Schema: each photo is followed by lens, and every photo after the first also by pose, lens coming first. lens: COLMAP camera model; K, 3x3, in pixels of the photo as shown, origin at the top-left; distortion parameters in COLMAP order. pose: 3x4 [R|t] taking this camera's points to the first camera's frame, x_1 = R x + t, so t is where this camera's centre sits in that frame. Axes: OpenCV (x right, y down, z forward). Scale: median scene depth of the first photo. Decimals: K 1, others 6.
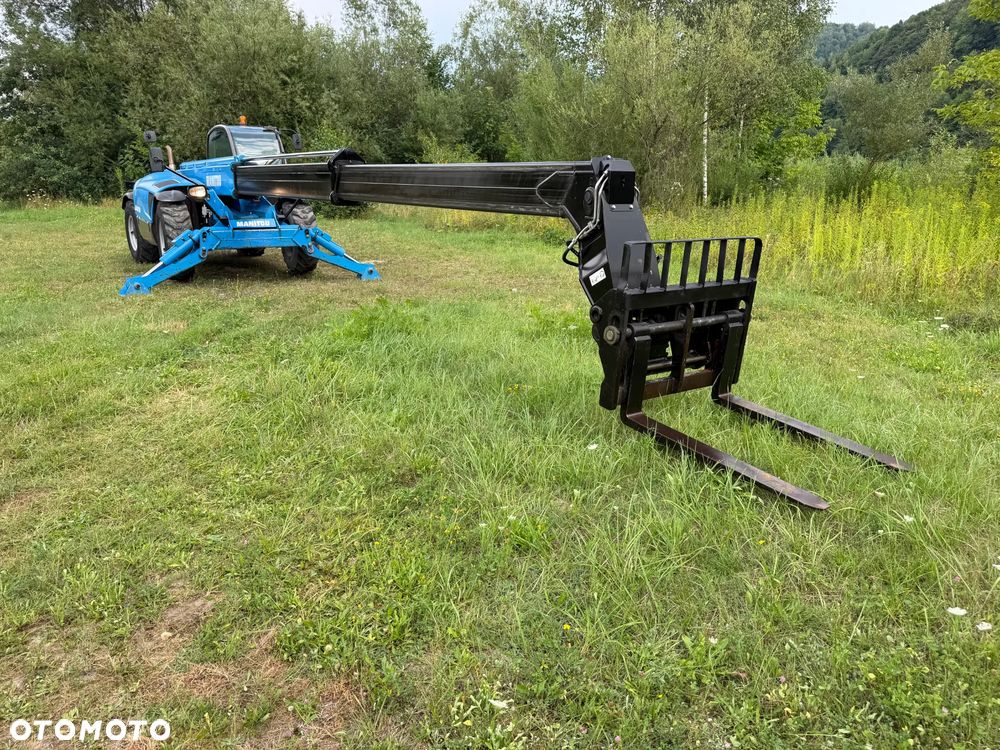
lens RADIAL K [[778.1, 0, 507.8], [0, 778.1, 382.1], [0, 0, 1]] dist [0.144965, -0.201821]
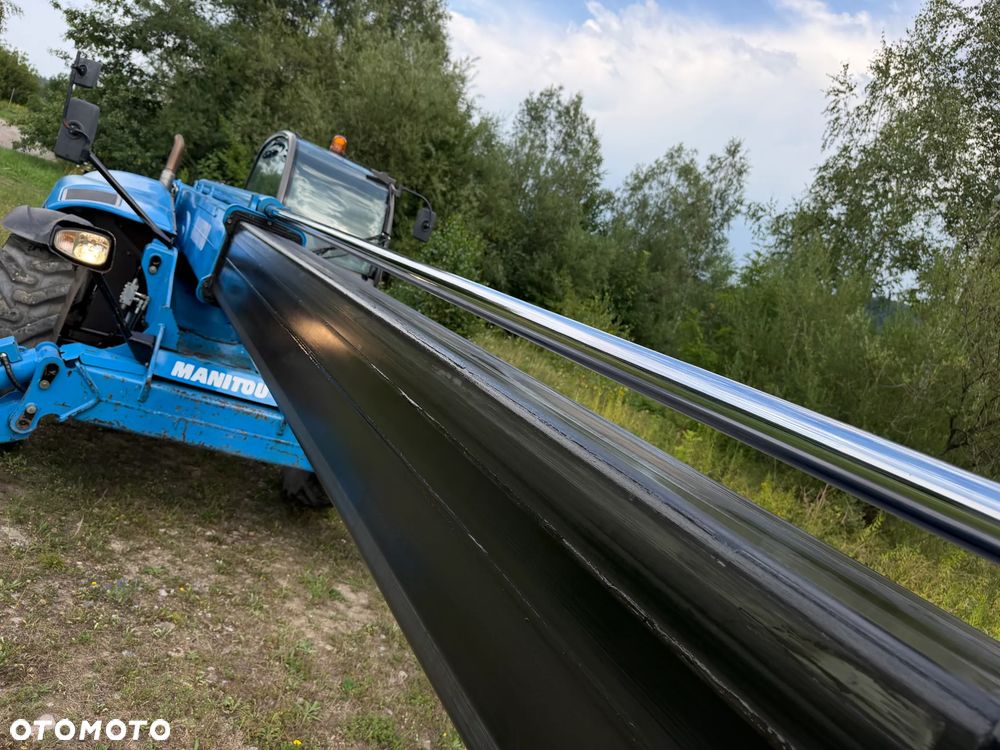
lens RADIAL K [[778.1, 0, 507.8], [0, 778.1, 382.1], [0, 0, 1]] dist [0.144965, -0.201821]
pose [[0.923290, 0.379455, -0.059575, -0.053518], [-0.384065, 0.909834, -0.157150, -0.055937], [-0.005428, 0.167976, 0.985776, 0.190059]]
